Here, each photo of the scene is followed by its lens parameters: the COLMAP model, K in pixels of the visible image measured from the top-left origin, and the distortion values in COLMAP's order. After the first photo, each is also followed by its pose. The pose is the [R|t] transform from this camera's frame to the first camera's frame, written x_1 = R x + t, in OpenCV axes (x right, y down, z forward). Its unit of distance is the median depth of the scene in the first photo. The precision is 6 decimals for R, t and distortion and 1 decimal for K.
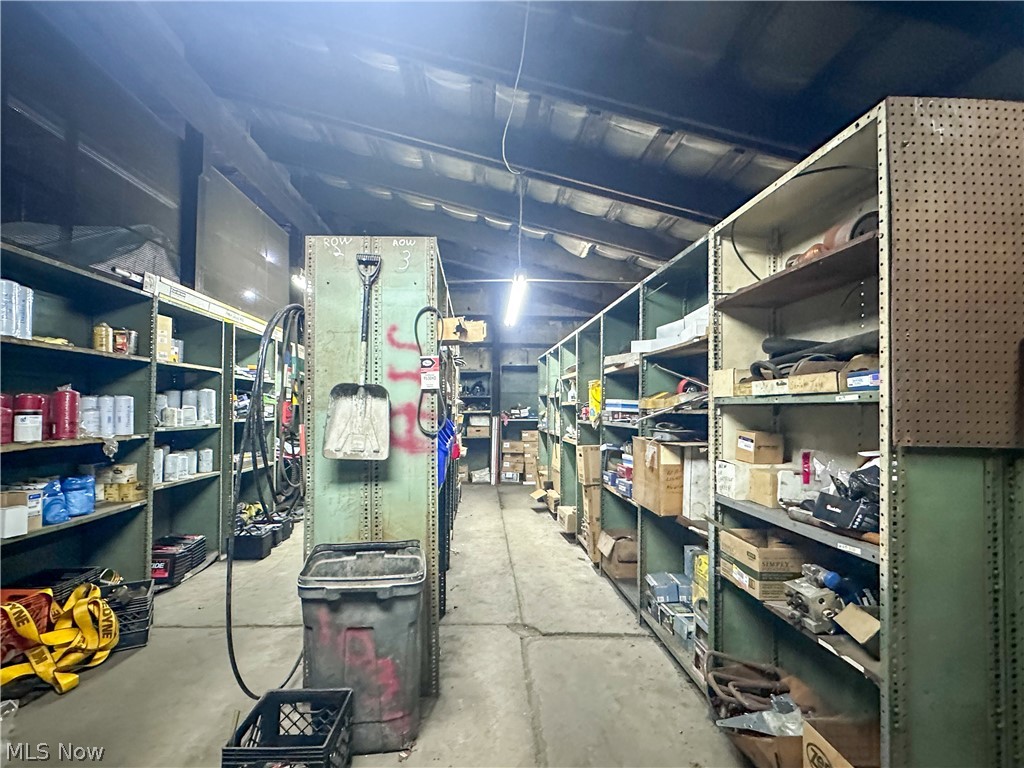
lens RADIAL K [[472.5, 0, 505.0], [0, 472.5, 389.6], [0, 0, 1]] dist [-0.000503, 0.000788]
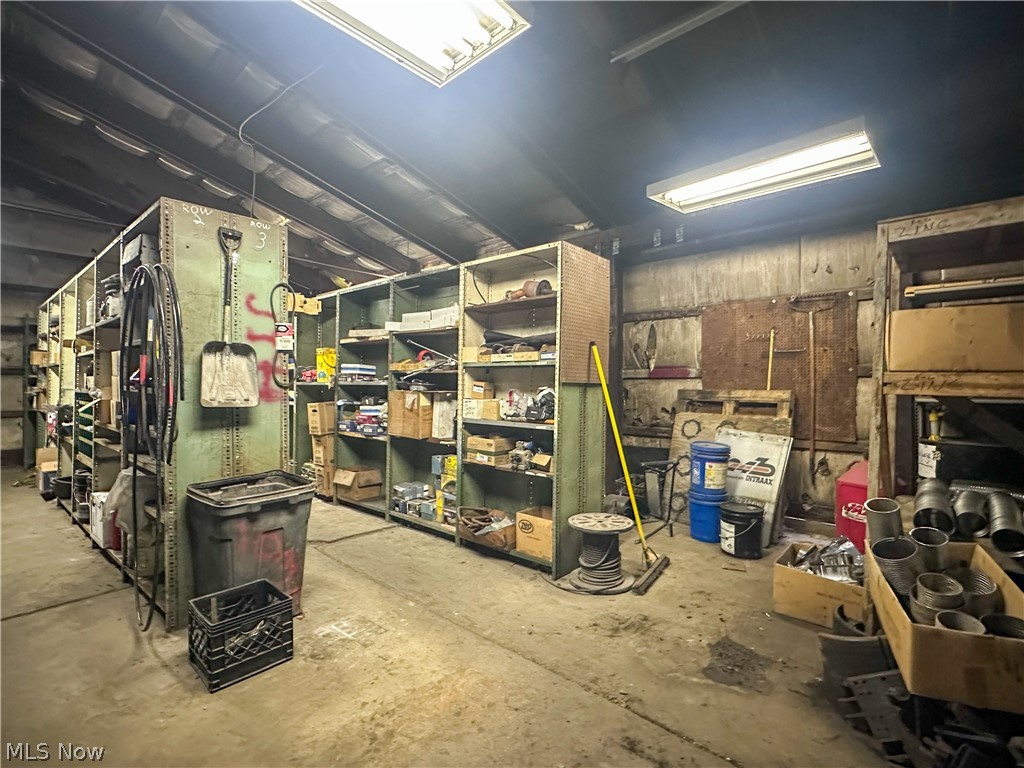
lens RADIAL K [[472.5, 0, 507.8], [0, 472.5, 384.2], [0, 0, 1]] dist [-0.000503, 0.000788]
pose [[0.686108, -0.004943, 0.727483, -0.670027], [-0.030709, 0.998889, 0.035750, 0.027297], [-0.726851, -0.046868, 0.685194, -0.291630]]
